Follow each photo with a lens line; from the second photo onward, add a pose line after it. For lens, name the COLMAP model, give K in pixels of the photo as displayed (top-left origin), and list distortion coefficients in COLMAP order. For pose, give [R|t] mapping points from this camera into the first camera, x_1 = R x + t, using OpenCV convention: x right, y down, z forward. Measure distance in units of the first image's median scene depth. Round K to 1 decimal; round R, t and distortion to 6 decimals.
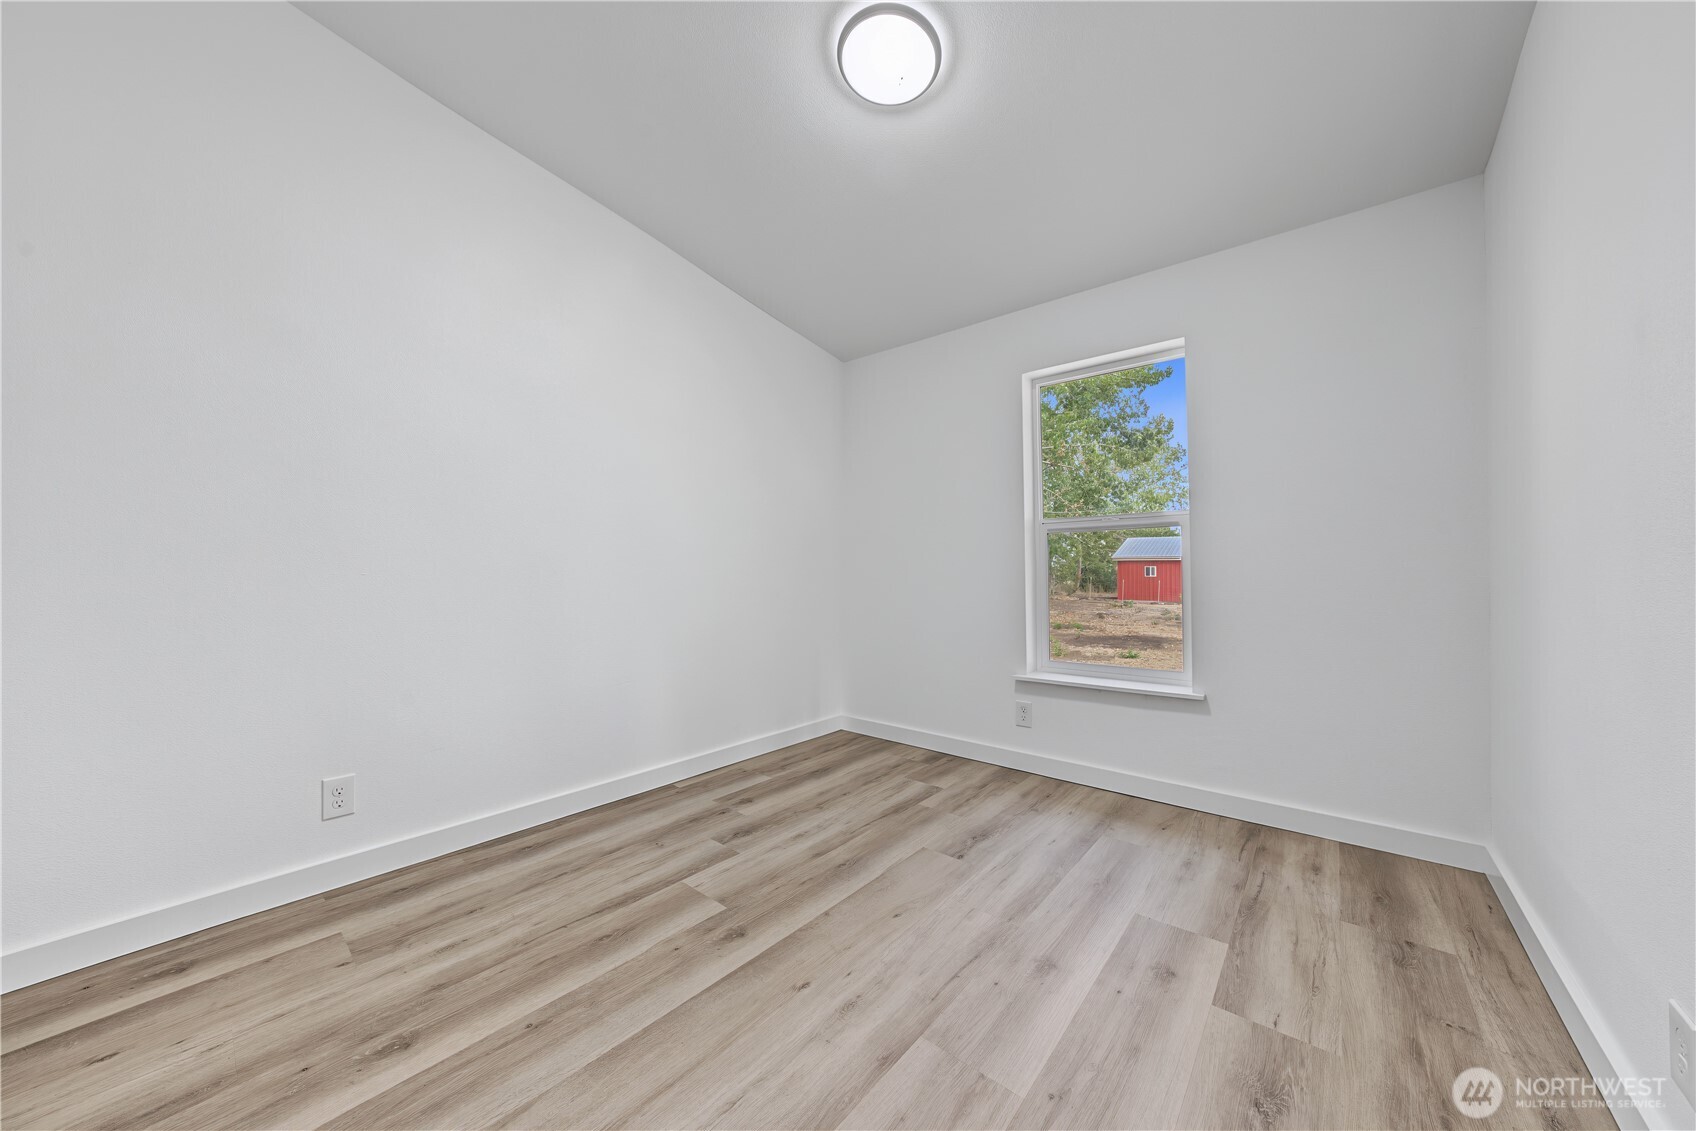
lens RADIAL K [[583.6, 0, 848.0], [0, 583.6, 565.5], [0, 0, 1]] dist [-0.029695, 0.007028]
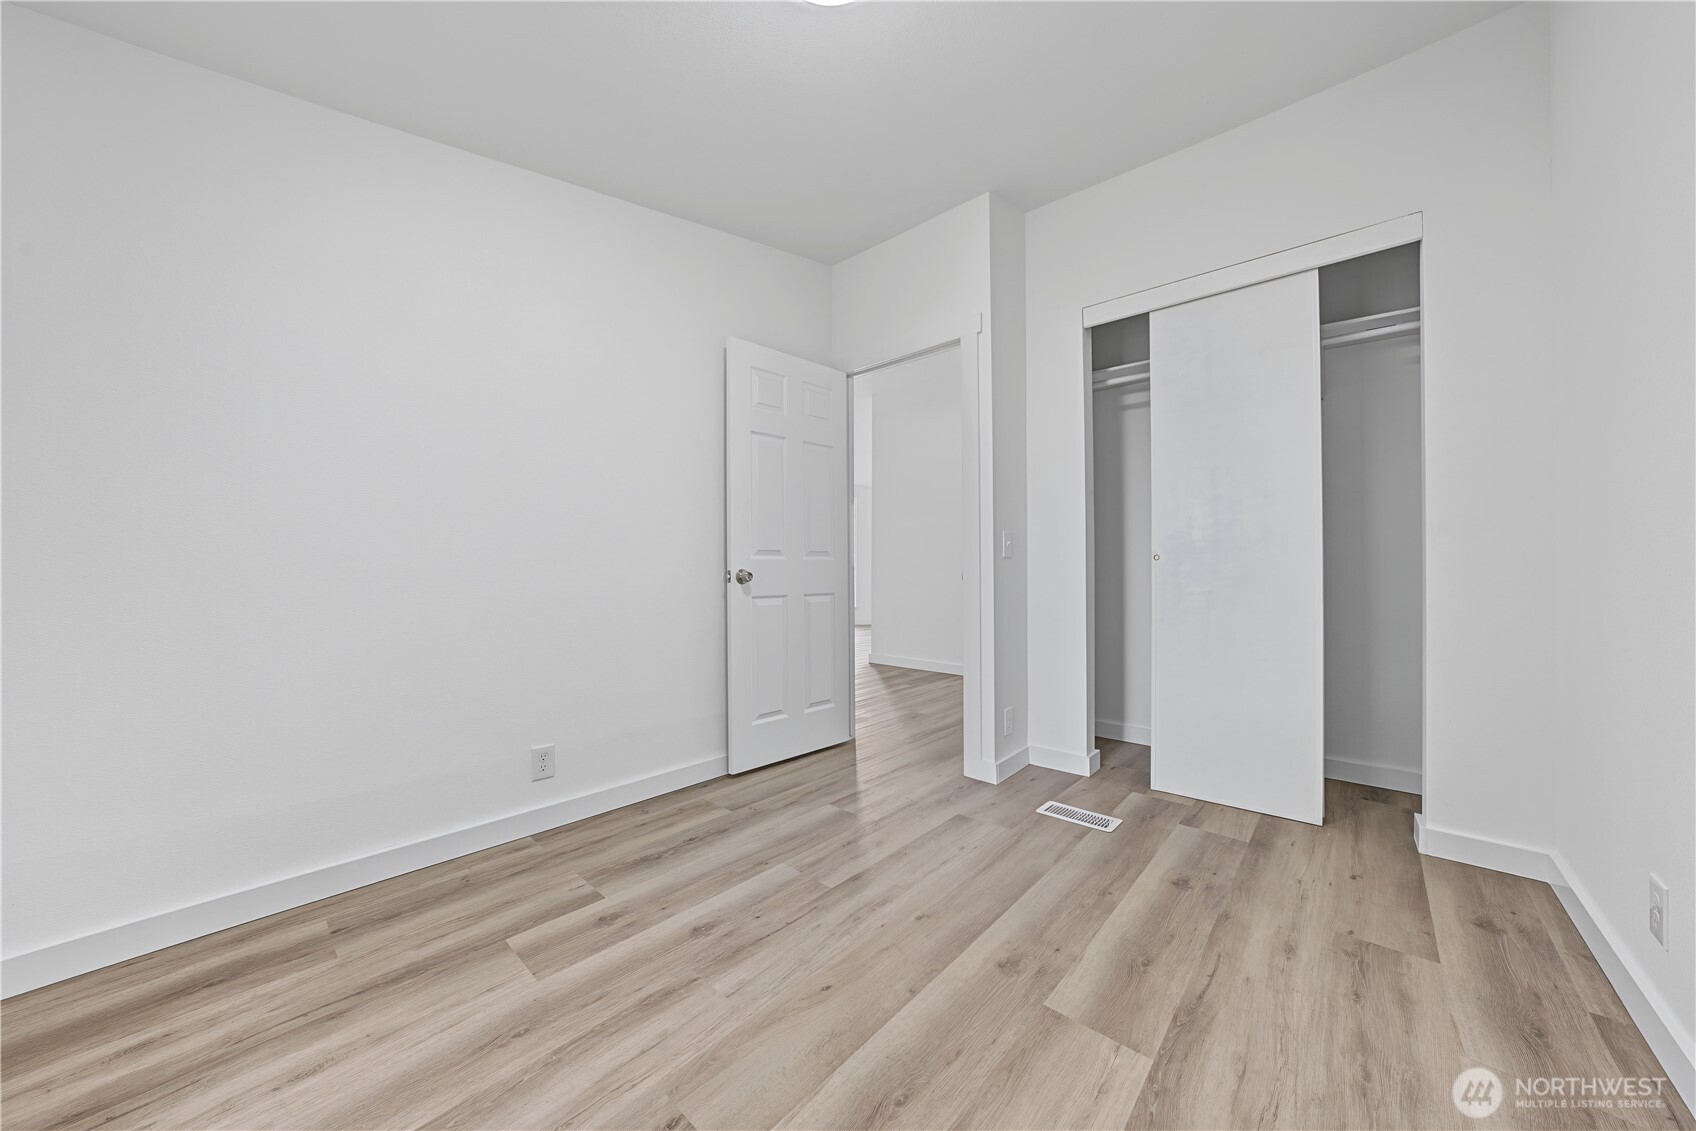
lens RADIAL K [[586.8, 0, 846.0], [0, 586.8, 566.1], [0, 0, 1]] dist [-0.030095, 0.006939]
pose [[-0.999262, 0.000145, 0.038409, 0.023128], [-0.000143, 0.999972, -0.007486, 0.010571], [-0.038409, -0.007486, -0.999234, 1.648777]]
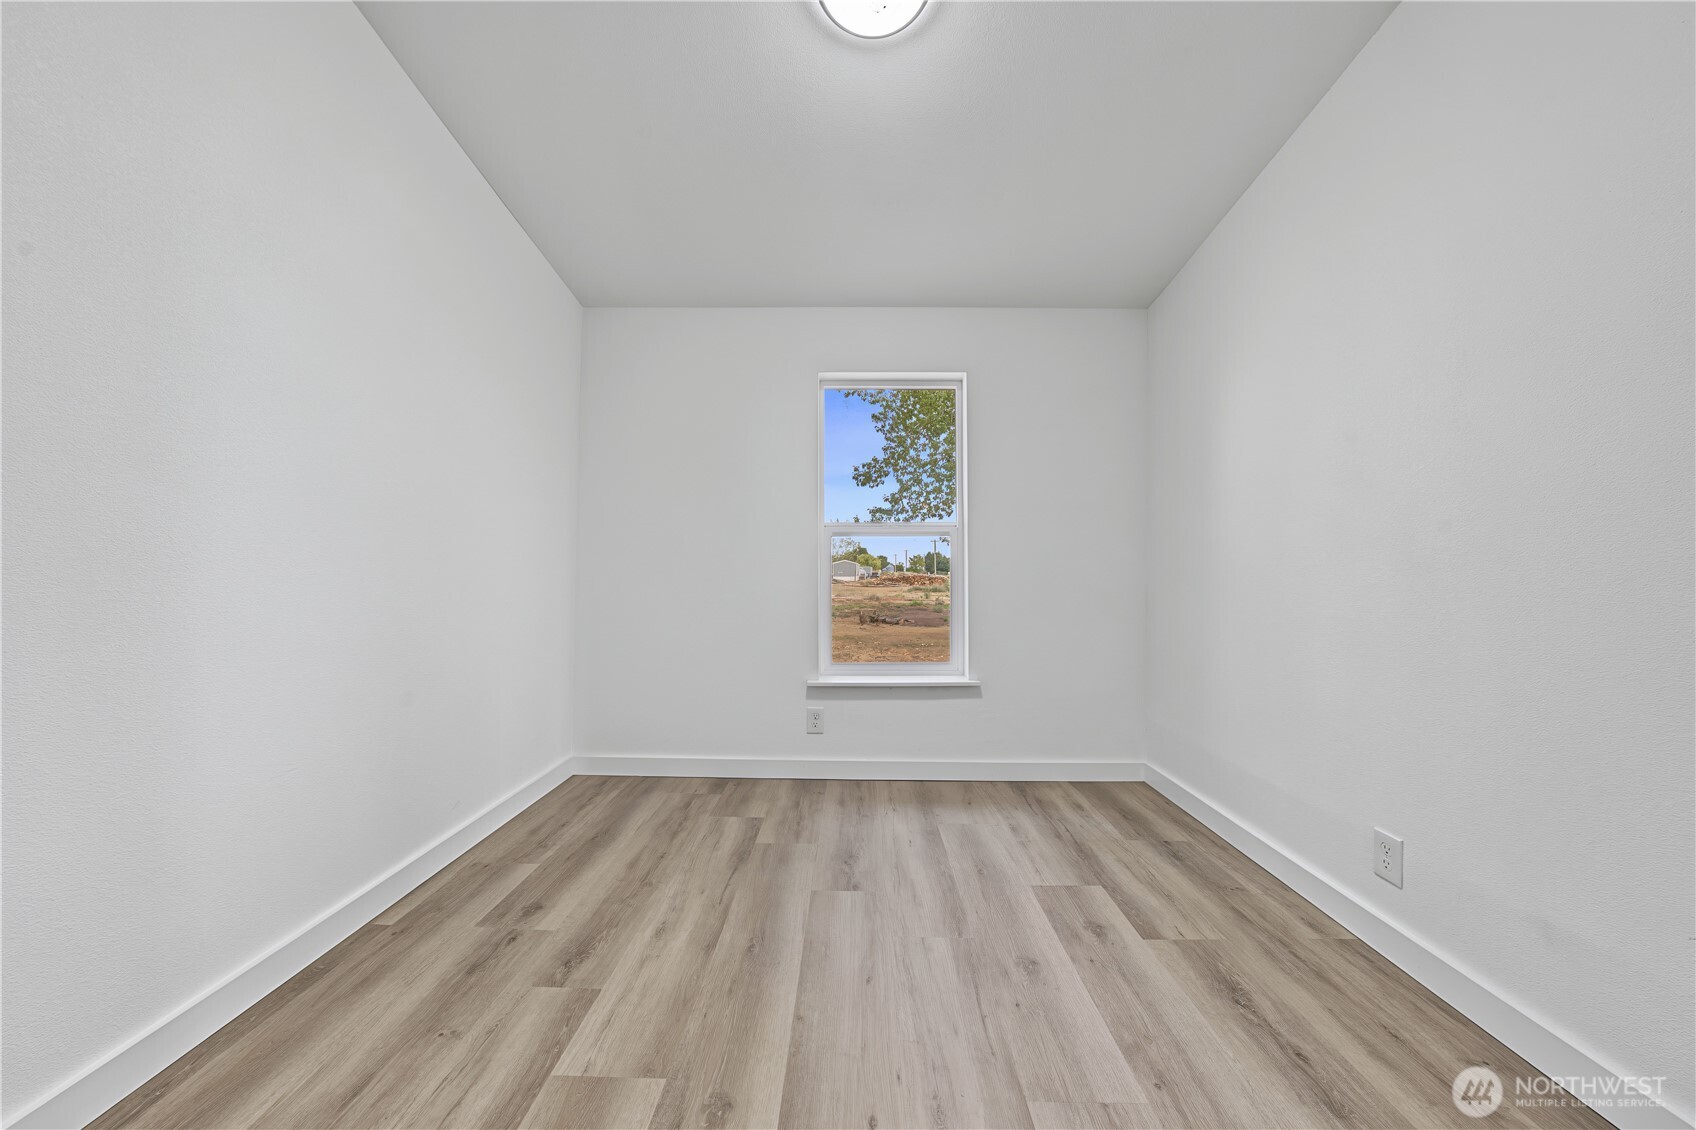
lens RADIAL K [[583.6, 0, 848.0], [0, 583.6, 565.0], [0, 0, 1]] dist [-0.029695, 0.007028]
pose [[0.773894, 0.013768, 0.633166, -0.437396], [-0.012697, 0.999900, -0.006223, -0.000632], [-0.633188, -0.003223, 0.773991, 0.329297]]
